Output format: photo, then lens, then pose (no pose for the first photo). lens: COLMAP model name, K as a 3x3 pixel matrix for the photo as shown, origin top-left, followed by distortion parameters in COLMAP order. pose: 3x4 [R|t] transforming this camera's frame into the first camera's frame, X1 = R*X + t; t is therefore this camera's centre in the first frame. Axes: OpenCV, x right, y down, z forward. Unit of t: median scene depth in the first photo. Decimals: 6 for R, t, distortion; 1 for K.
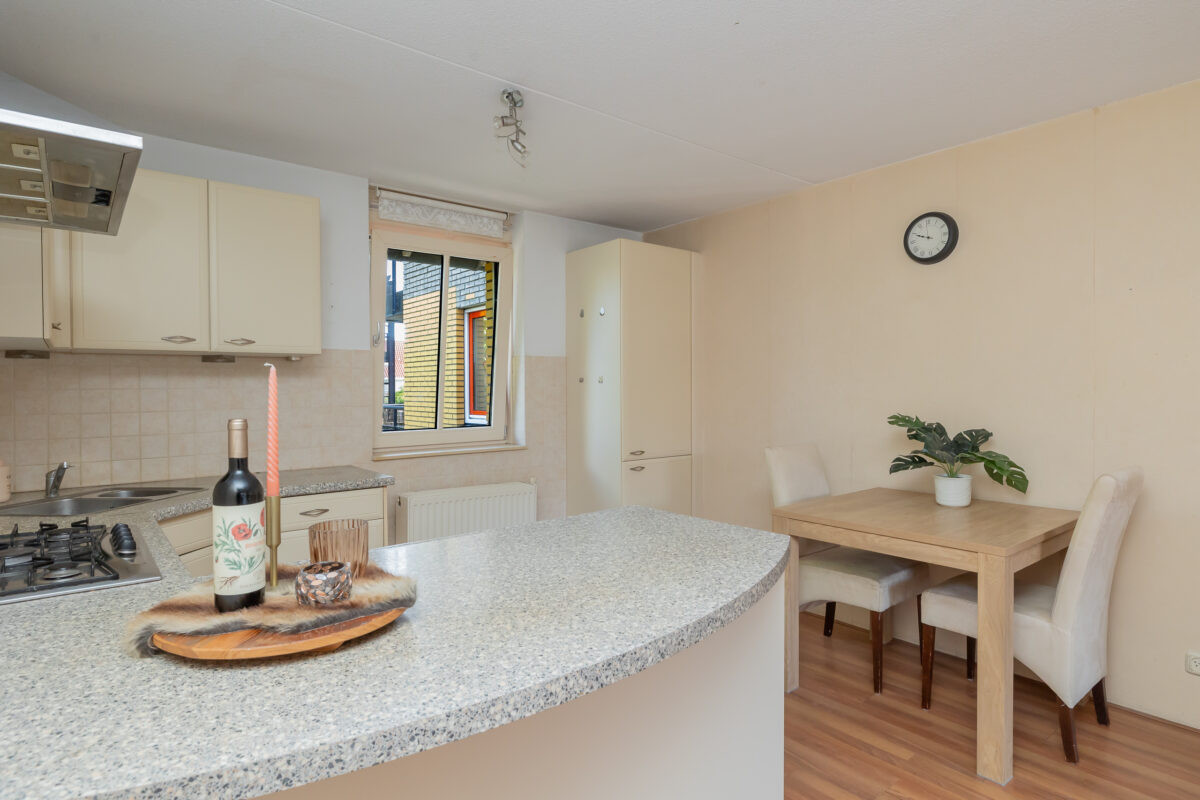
lens RADIAL K [[652.0, 0, 600.0], [0, 652.0, 400.0], [0, 0, 1]] dist [0.000589, -0.000527]
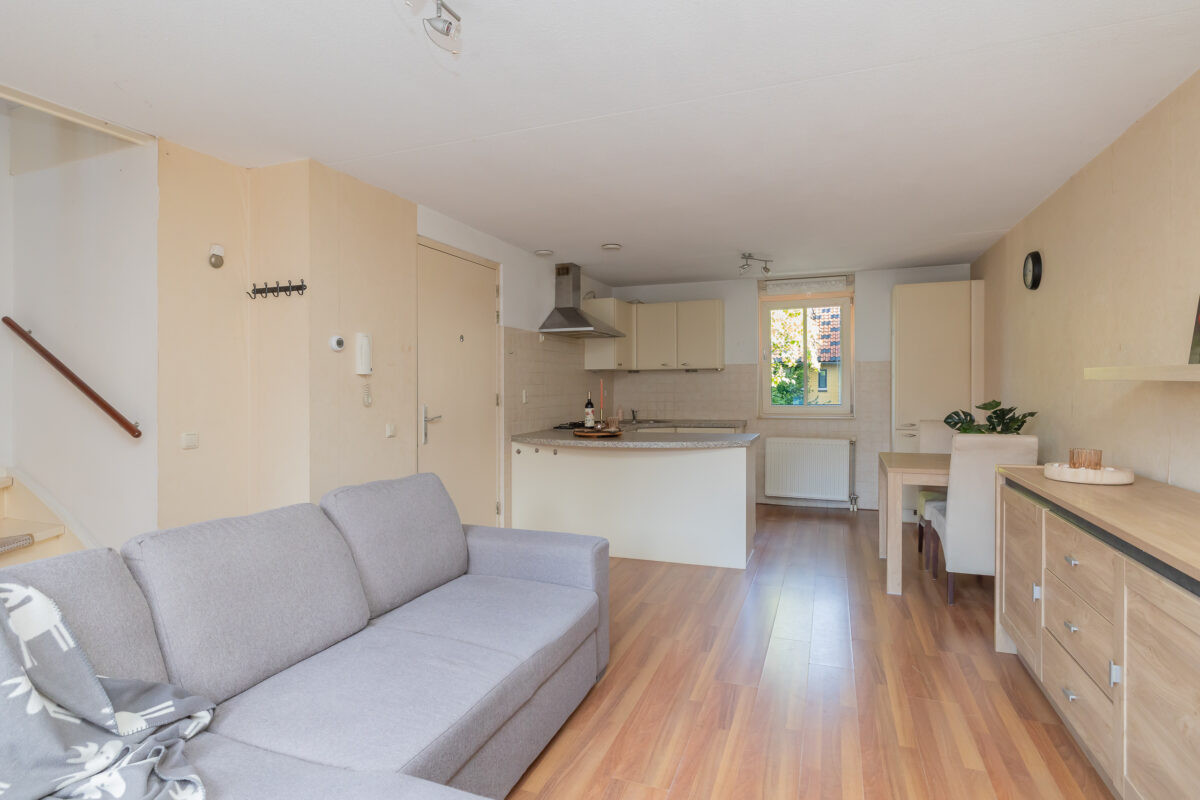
lens RADIAL K [[602.0, 0, 598.3], [0, 602.0, 382.7], [0, 0, 1]] dist [-0.007079, 0.000459]
pose [[0.511156, -0.000944, -0.859487, 1.319689], [-0.008705, 0.999942, -0.006276, -0.001934], [0.859444, 0.010690, 0.511119, -0.486248]]
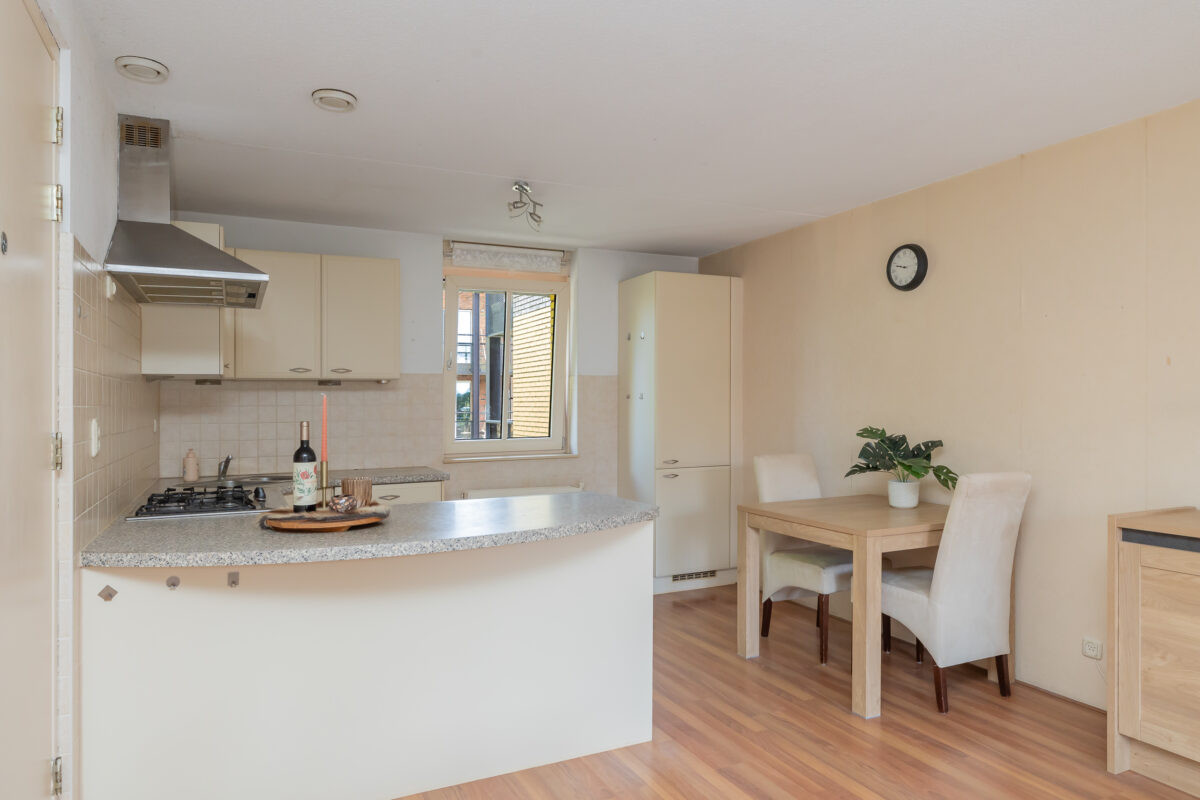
lens RADIAL K [[764.0, 0, 600.0], [0, 764.0, 400.0], [0, 0, 1]] dist [-0.000165, 0.000205]
pose [[0.973014, -0.003143, -0.230727, 0.355808], [-0.001698, 0.999783, -0.020780, 0.003959], [0.230742, 0.020611, 0.972797, -0.443994]]
